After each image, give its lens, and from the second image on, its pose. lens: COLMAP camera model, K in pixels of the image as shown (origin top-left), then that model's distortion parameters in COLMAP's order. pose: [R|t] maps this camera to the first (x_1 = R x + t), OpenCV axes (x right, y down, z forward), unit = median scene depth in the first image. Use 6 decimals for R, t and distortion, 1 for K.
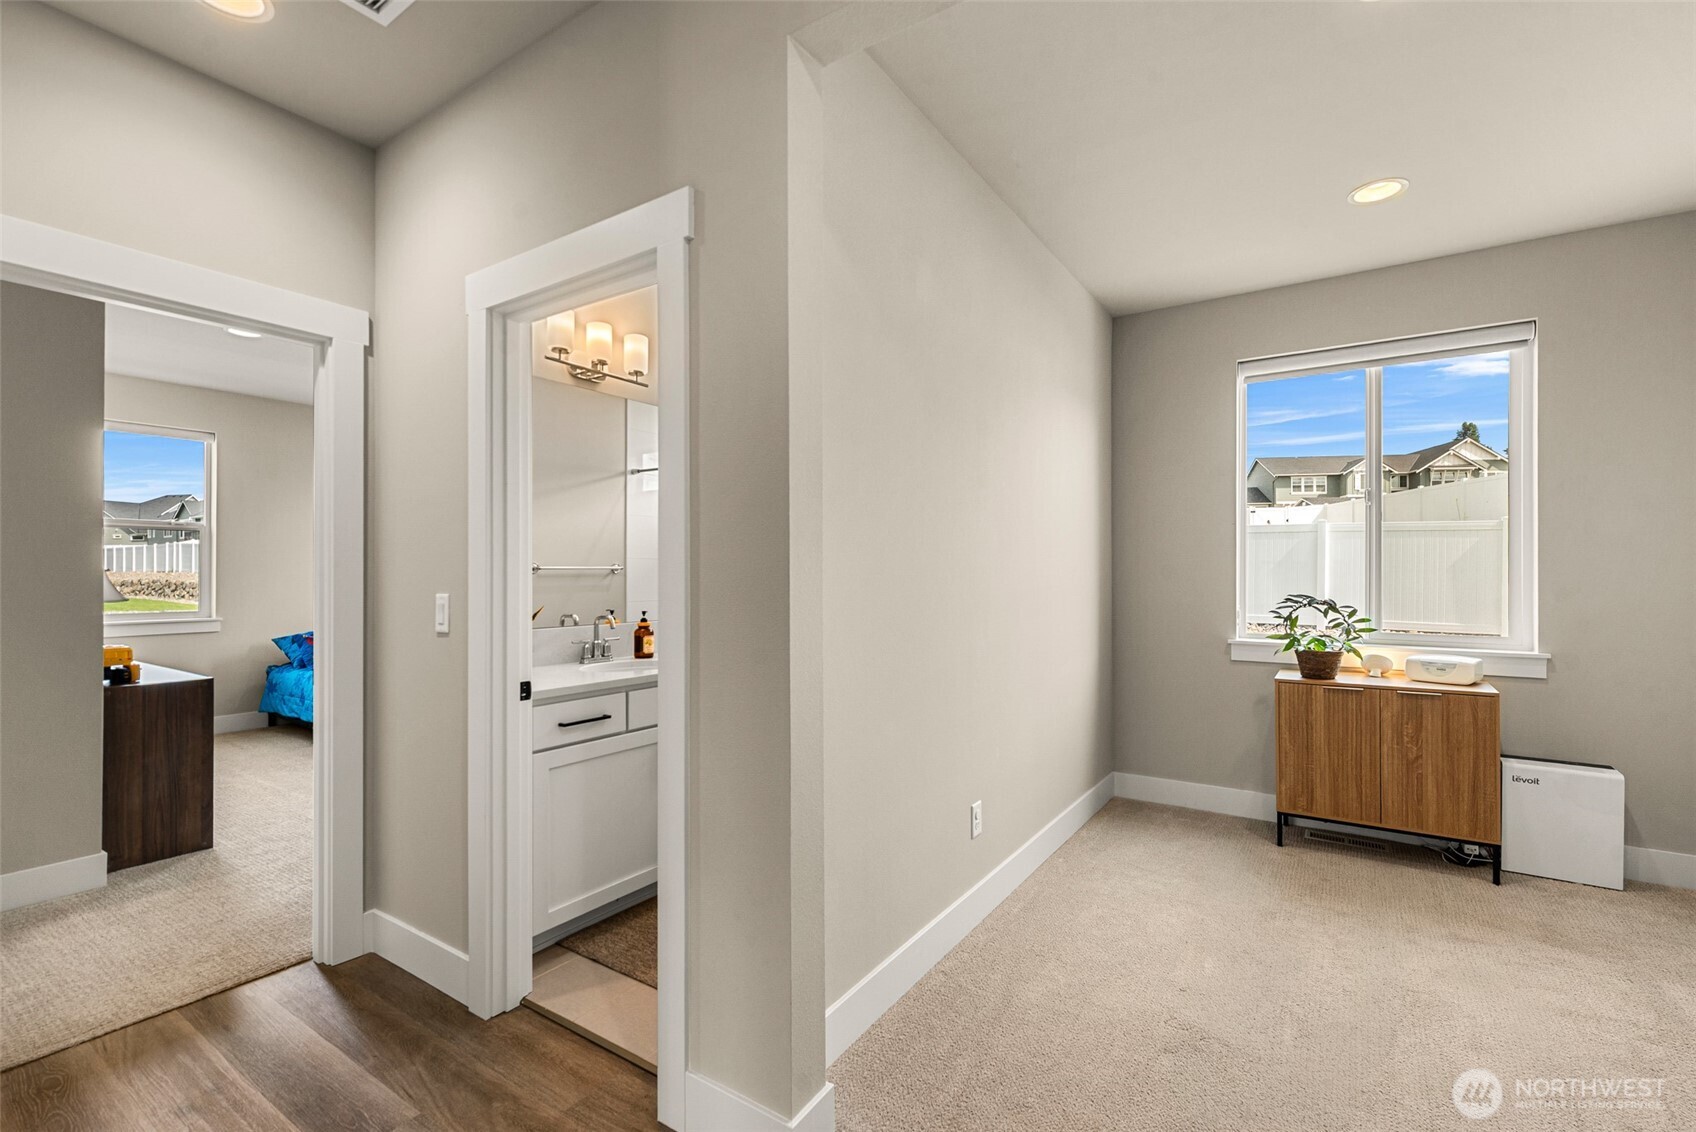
lens RADIAL K [[741.8, 0, 869.7], [0, 741.8, 574.1], [0, 0, 1]] dist [0.008129, -0.001206]
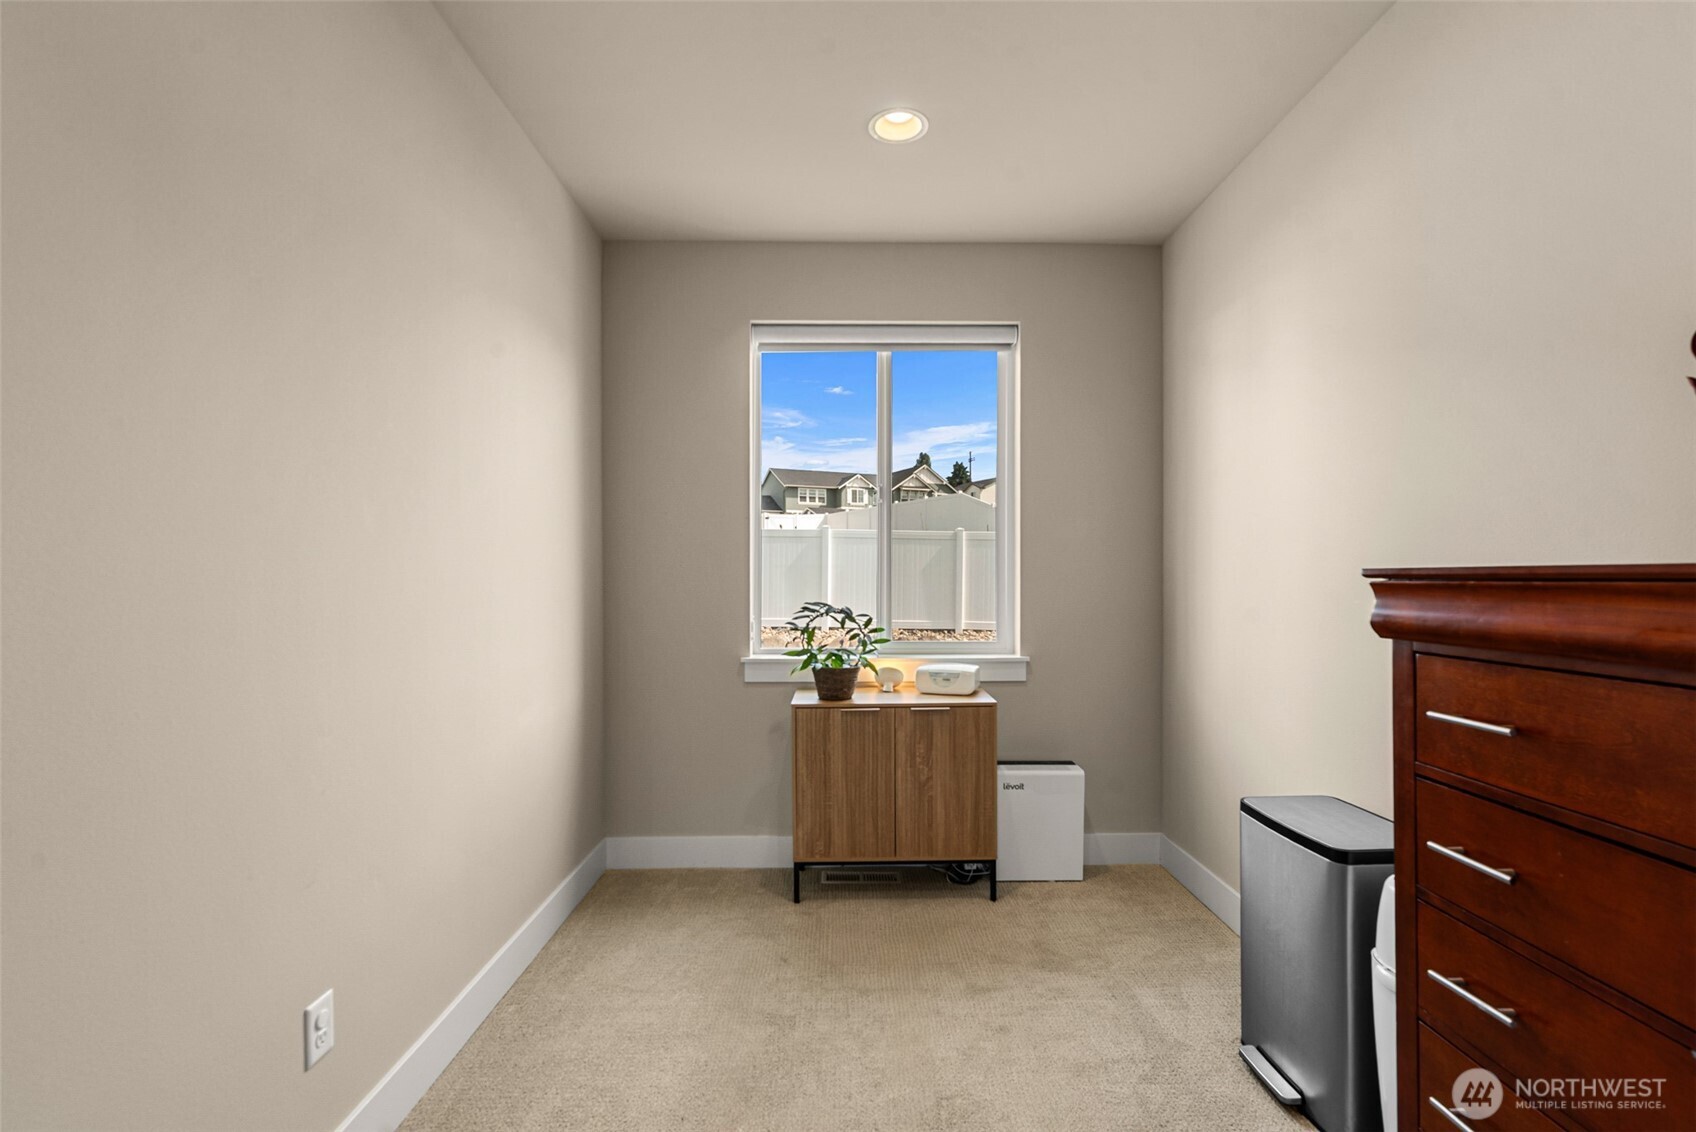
lens RADIAL K [[770.4, 0, 843.5], [0, 770.4, 575.9], [0, 0, 1]] dist [-0.005377, -0.000058]
pose [[0.839069, -0.000369, 0.544025, 0.127411], [0.001848, 0.999996, -0.002173, -0.000725], [-0.544022, 0.002829, 0.839066, 0.250126]]
